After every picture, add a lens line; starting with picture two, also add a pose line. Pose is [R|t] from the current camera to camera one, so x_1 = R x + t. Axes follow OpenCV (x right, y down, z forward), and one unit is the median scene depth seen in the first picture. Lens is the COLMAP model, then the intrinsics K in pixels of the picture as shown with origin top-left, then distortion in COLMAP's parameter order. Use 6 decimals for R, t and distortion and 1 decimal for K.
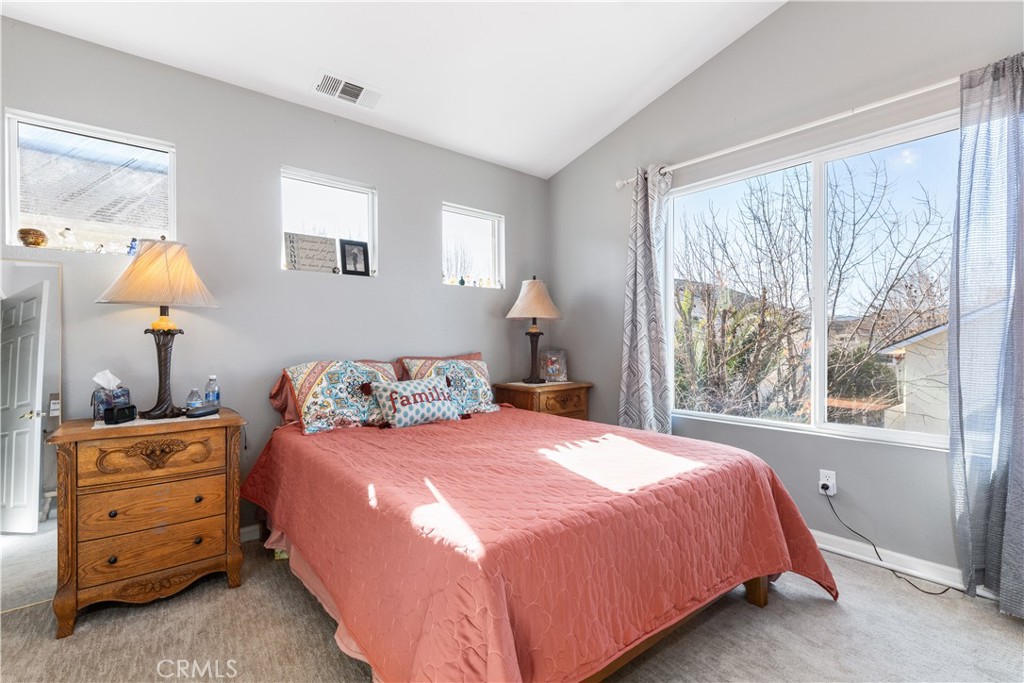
lens RADIAL K [[466.8, 0, 516.4], [0, 466.8, 344.4], [0, 0, 1]] dist [0.001036, 0.000445]
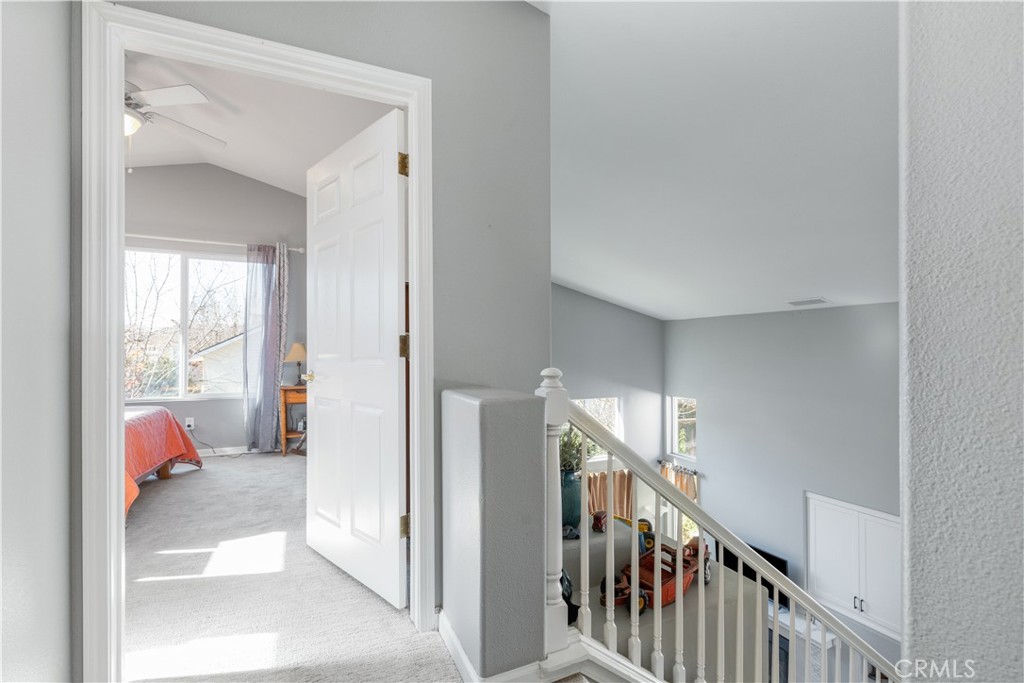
lens RADIAL K [[466.8, 0, 516.4], [0, 466.8, 344.4], [0, 0, 1]] dist [0.001036, 0.000445]
pose [[0.266204, 0.015339, 0.963795, -1.074338], [0.004090, 0.999846, -0.017043, 0.000070], [-0.963908, 0.008479, 0.266100, -1.054380]]
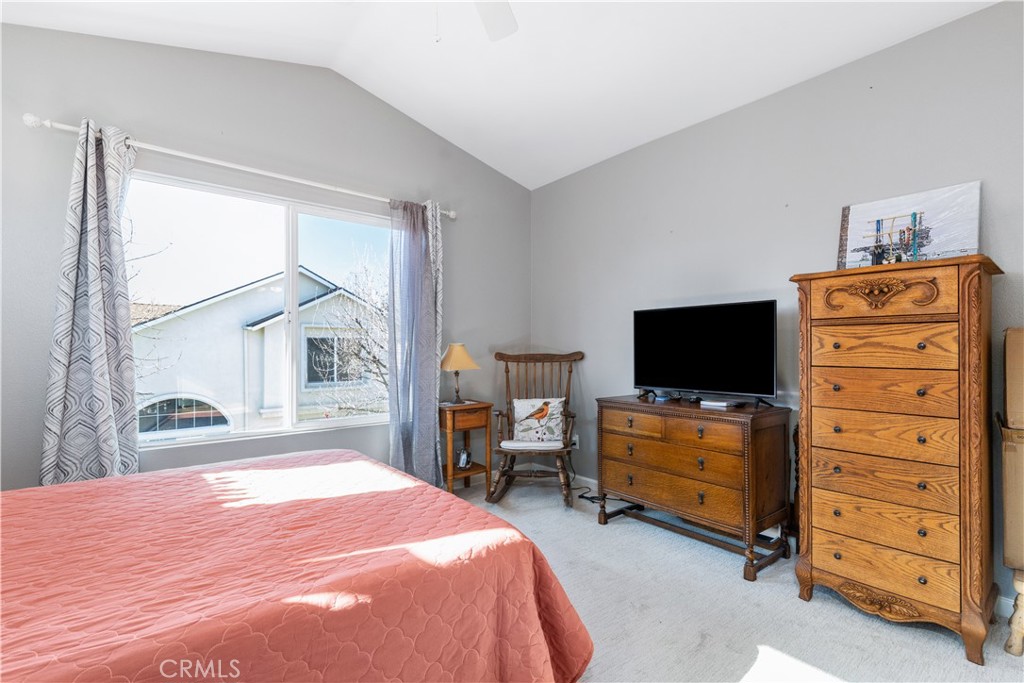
lens RADIAL K [[466.8, 0, 516.4], [0, 466.8, 344.4], [0, 0, 1]] dist [0.001036, 0.000445]
pose [[0.008252, 0.015098, 0.999852, -0.752698], [0.007824, 0.999854, -0.015163, -0.022438], [-0.999935, 0.007948, 0.008133, 0.556447]]
